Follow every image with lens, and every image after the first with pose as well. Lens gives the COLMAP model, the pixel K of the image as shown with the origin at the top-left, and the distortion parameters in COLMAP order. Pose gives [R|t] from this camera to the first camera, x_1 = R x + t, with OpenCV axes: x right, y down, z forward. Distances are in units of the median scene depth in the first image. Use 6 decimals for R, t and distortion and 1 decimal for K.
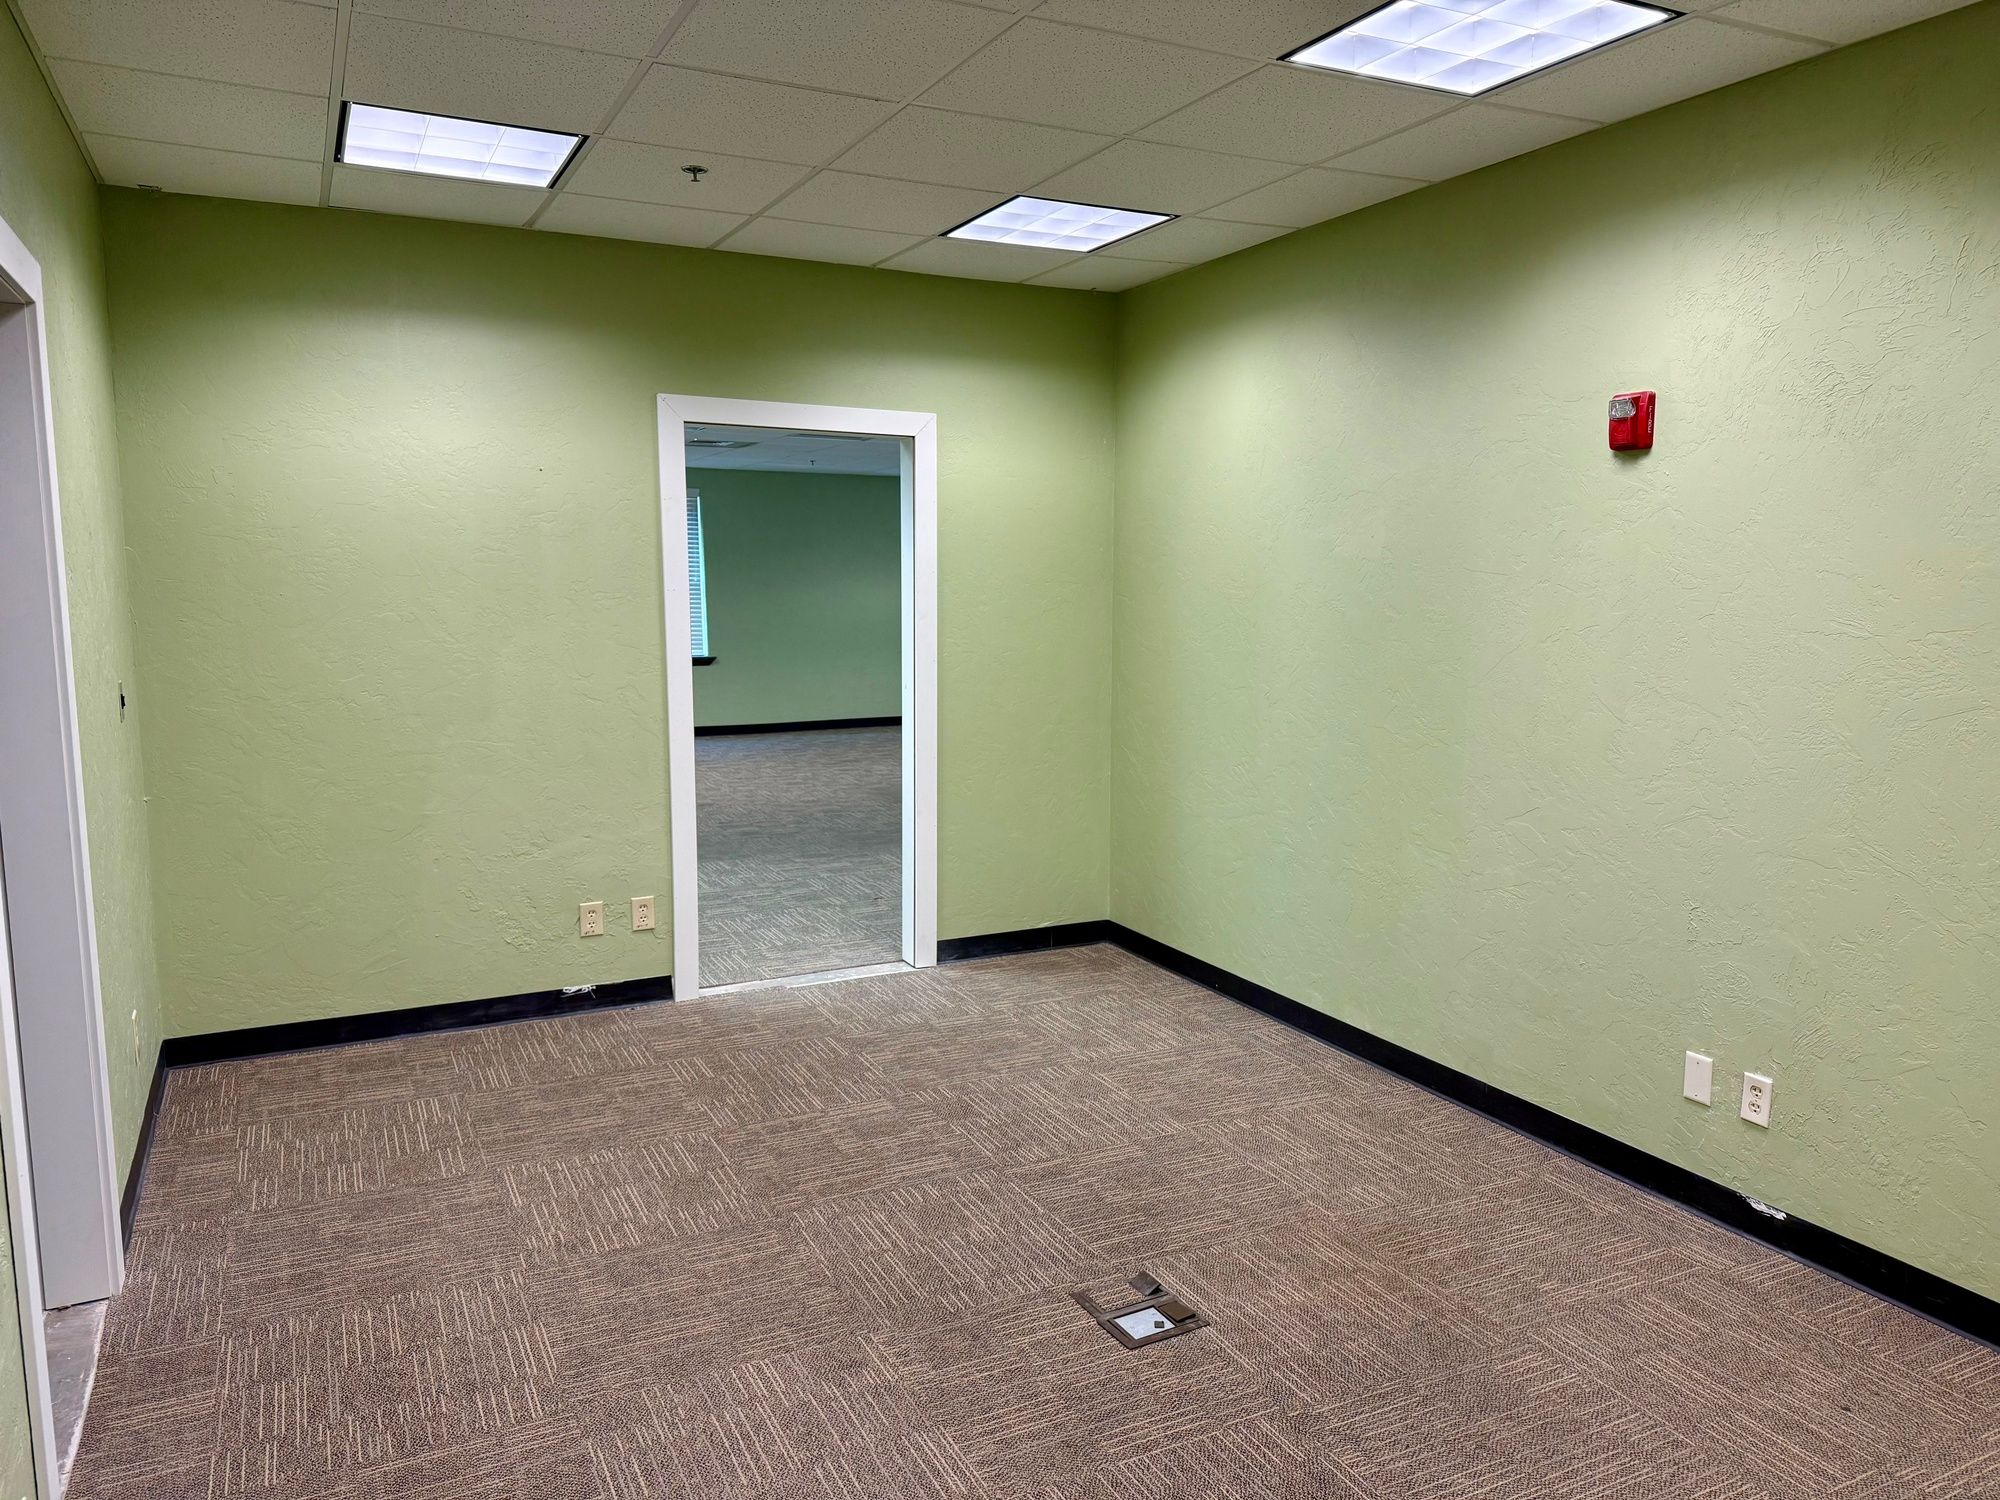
lens RADIAL K [[1401.0, 0, 999.6], [0, 1401.0, 746.7], [0, 0, 1]] dist [0.065094, -0.081711]
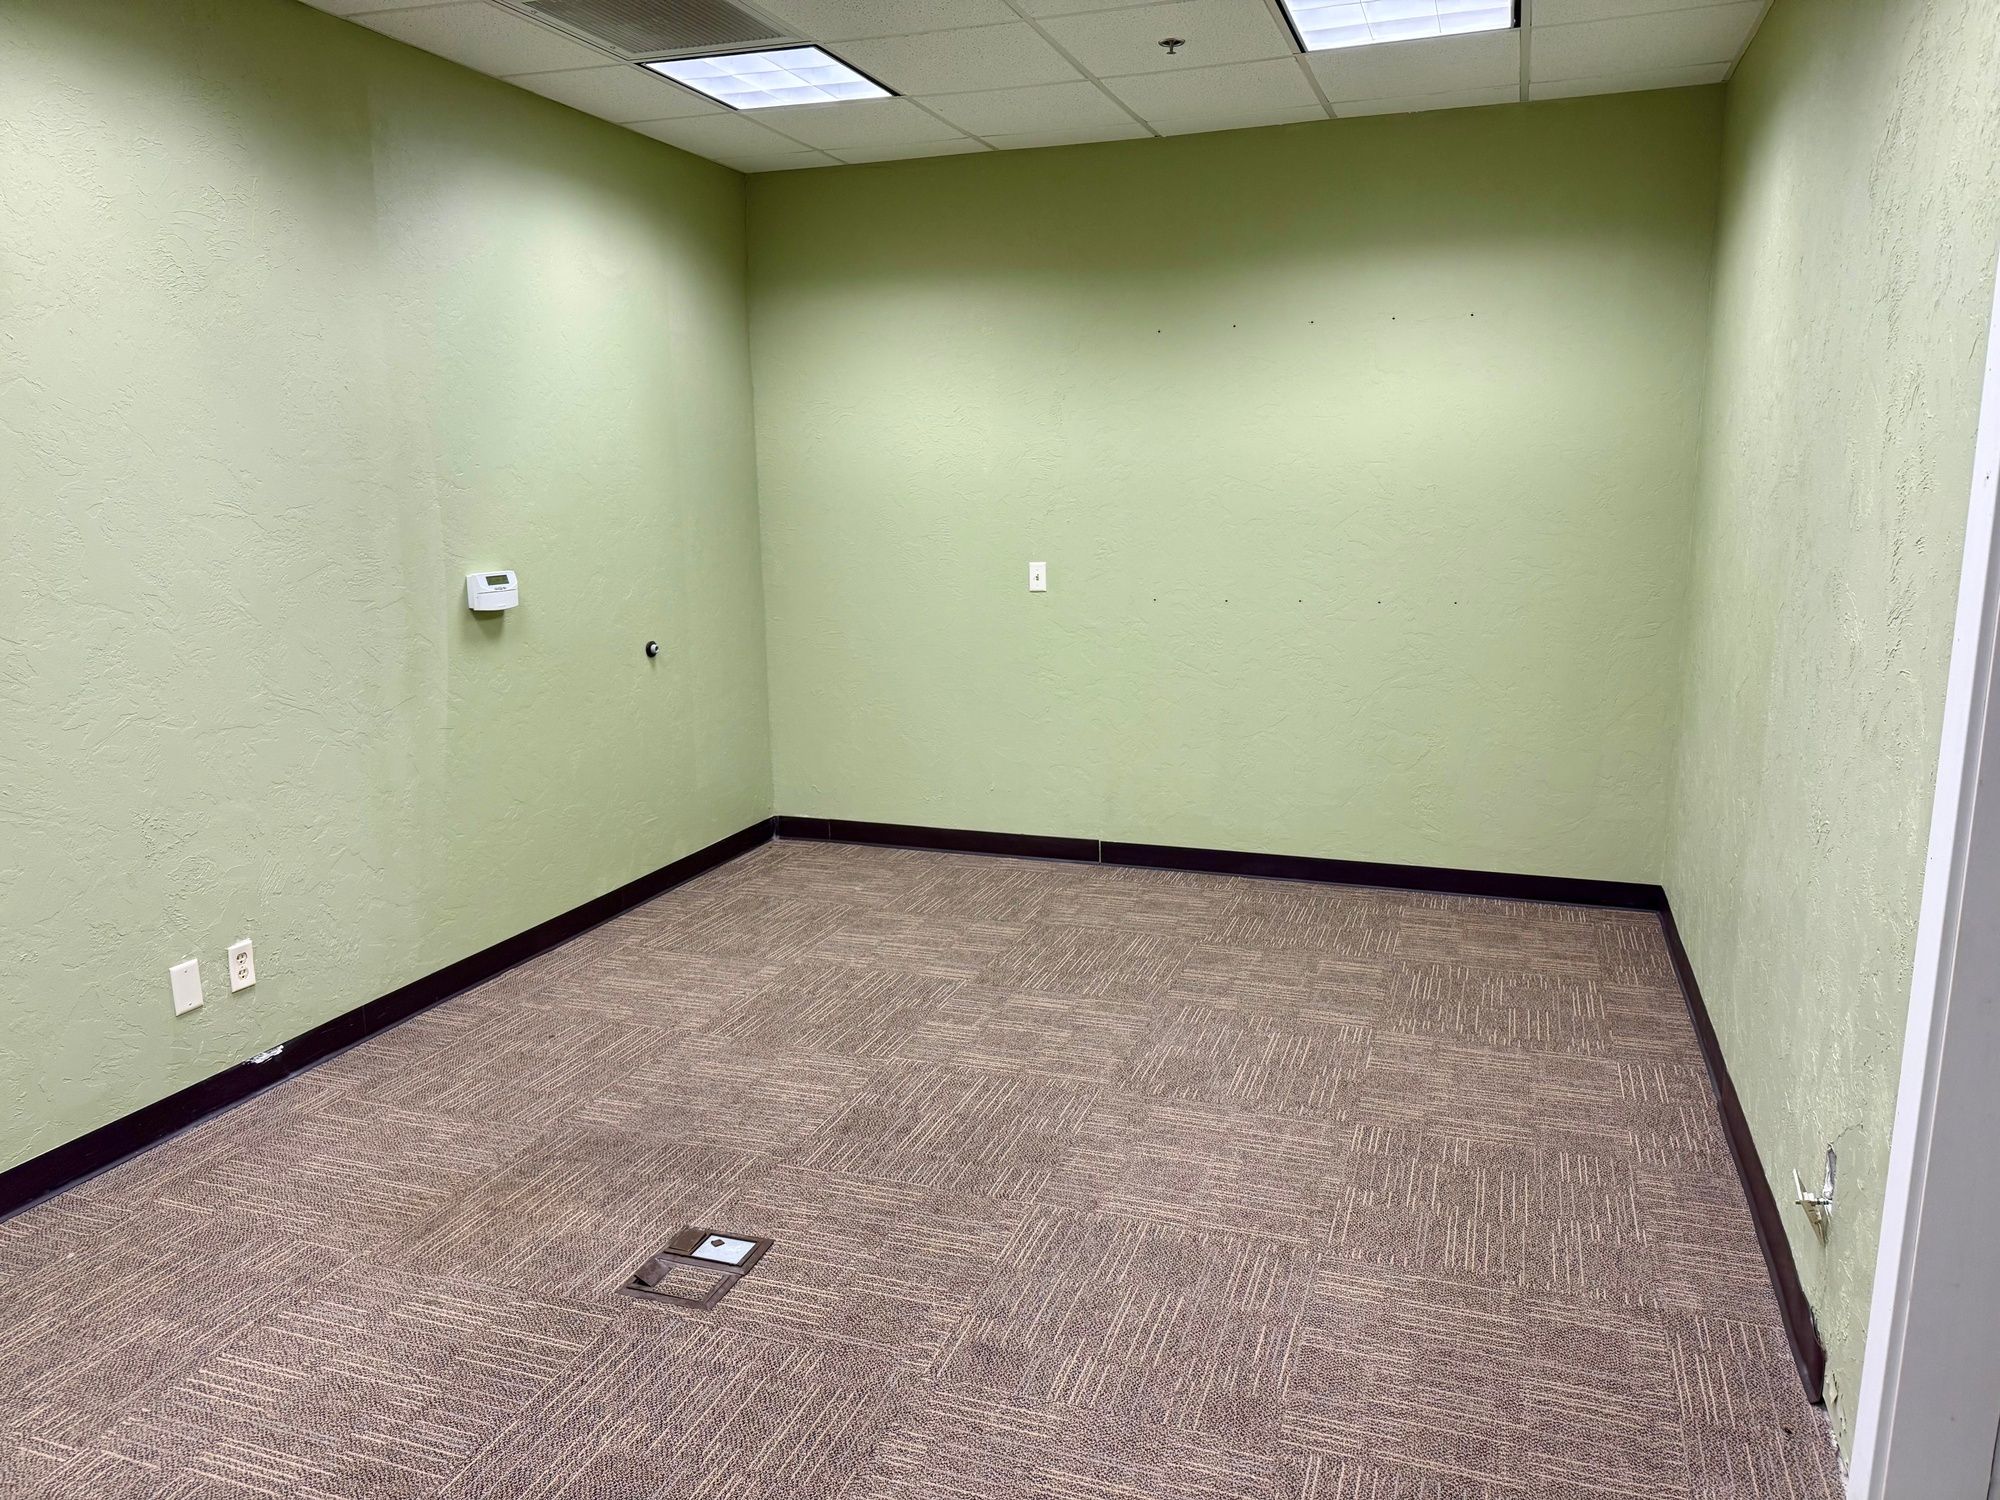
lens RADIAL K [[1401.0, 0, 999.0], [0, 1401.0, 753.5], [0, 0, 1]] dist [0.065094, -0.081711]
pose [[-0.688719, -0.133803, 0.712575, -0.588109], [0.100421, 0.955746, 0.276523, -0.137811], [-0.718040, 0.262004, -0.644804, 1.248629]]
